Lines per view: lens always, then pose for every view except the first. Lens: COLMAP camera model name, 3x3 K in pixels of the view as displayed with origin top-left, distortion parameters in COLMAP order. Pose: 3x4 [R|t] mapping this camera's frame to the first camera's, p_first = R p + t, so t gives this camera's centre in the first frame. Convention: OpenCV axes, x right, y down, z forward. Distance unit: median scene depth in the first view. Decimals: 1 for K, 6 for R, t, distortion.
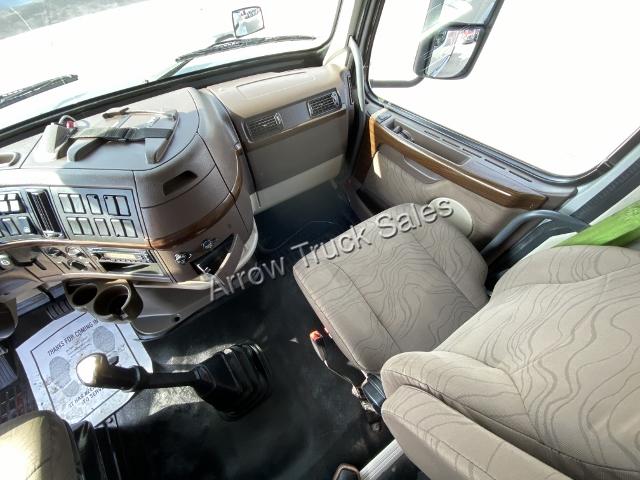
lens RADIAL K [[260.0, 0, 320.0], [0, 260.0, 240.0], [0, 0, 1]] dist [0.017259, -0.018726]
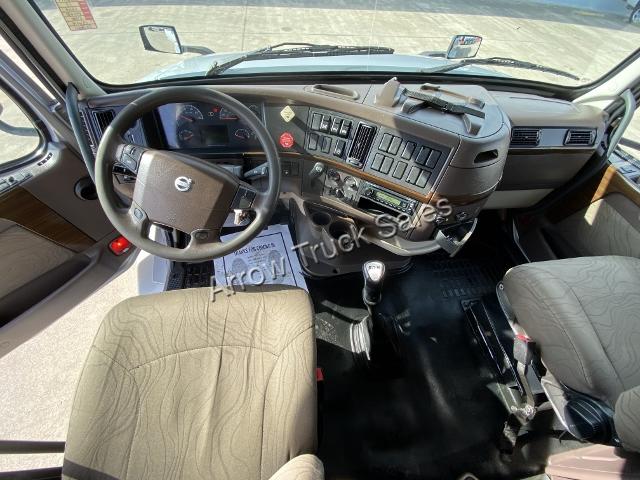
lens RADIAL K [[260.0, 0, 320.0], [0, 260.0, 240.0], [0, 0, 1]] dist [0.017259, -0.018726]
pose [[0.896856, 0.389994, -0.208694, -0.533591], [-0.402389, 0.915275, -0.018848, 0.281343], [0.183662, 0.100880, 0.977799, -0.144076]]
